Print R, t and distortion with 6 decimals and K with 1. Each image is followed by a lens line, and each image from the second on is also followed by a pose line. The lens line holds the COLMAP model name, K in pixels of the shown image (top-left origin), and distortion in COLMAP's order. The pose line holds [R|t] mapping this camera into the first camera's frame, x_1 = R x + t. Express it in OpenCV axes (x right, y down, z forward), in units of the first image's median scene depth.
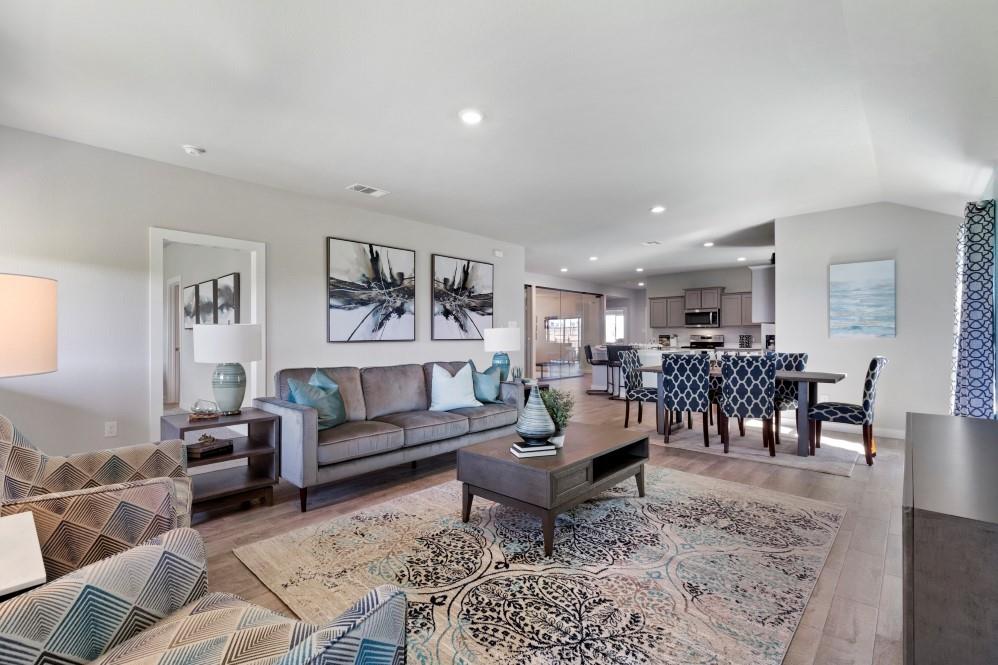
lens RADIAL K [[447.3, 0, 494.9], [0, 447.3, 333.9], [0, 0, 1]] dist [-0.002440, 0.001365]
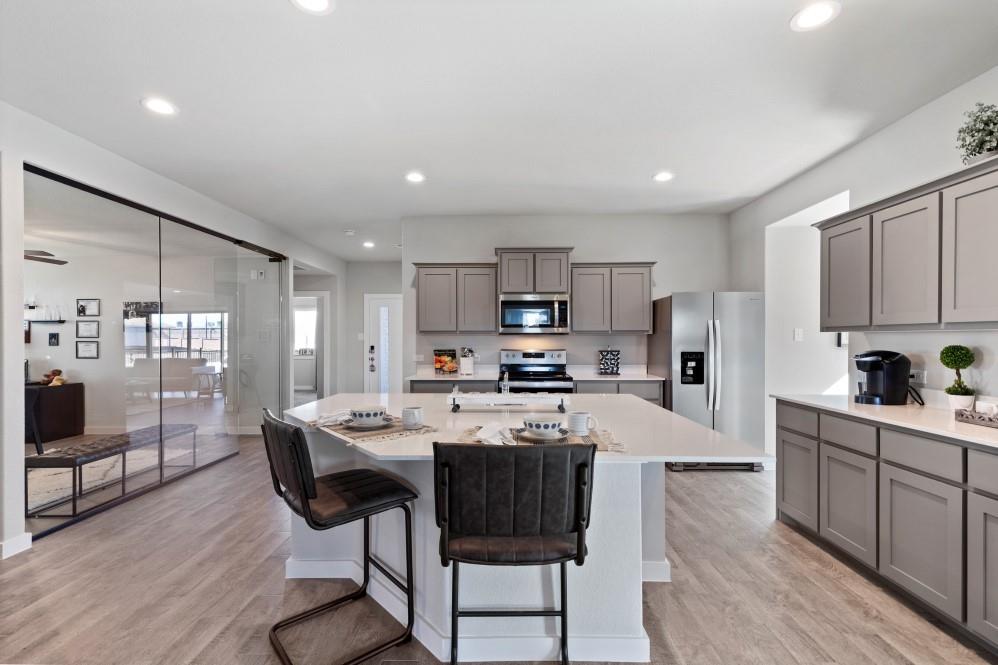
lens RADIAL K [[447.3, 0, 516.4], [0, 447.3, 337.0], [0, 0, 1]] dist [-0.002440, 0.001365]
pose [[0.718432, 0.003995, 0.695585, 0.200353], [-0.004605, 0.999989, -0.000987, -0.016760], [-0.695582, -0.002494, 0.718443, 1.078090]]
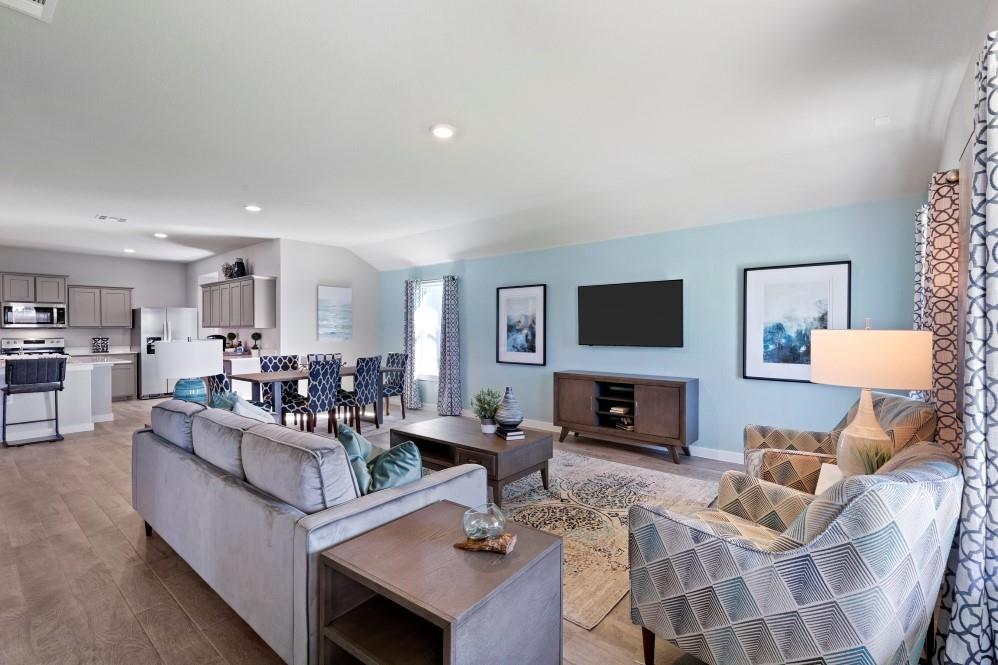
lens RADIAL K [[447.3, 0, 509.0], [0, 447.3, 330.0], [0, 0, 1]] dist [-0.002440, 0.001365]
pose [[-0.072311, -0.004406, 0.997372, -0.511449], [-0.002068, 0.999989, 0.004268, -0.025268], [-0.997380, -0.001754, -0.072319, 0.445158]]
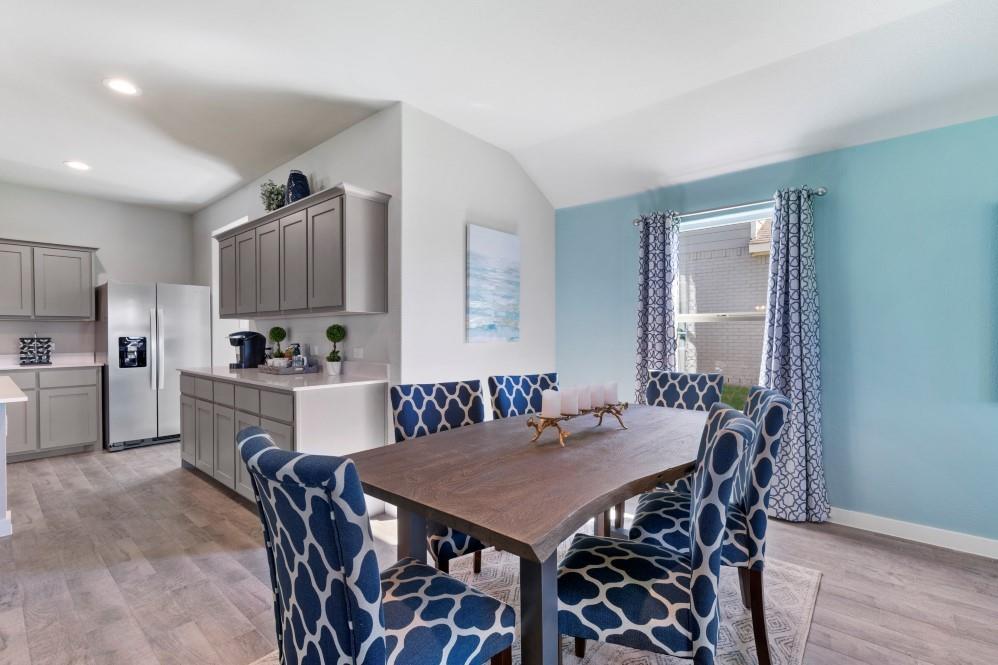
lens RADIAL K [[447.3, 0, 507.4], [0, 447.3, 338.1], [0, 0, 1]] dist [-0.002440, 0.001365]
pose [[-0.049263, -0.010093, 0.998735, 0.114078], [-0.002379, 0.999947, 0.009988, -0.003517], [-0.998783, -0.001884, -0.049285, 0.816951]]
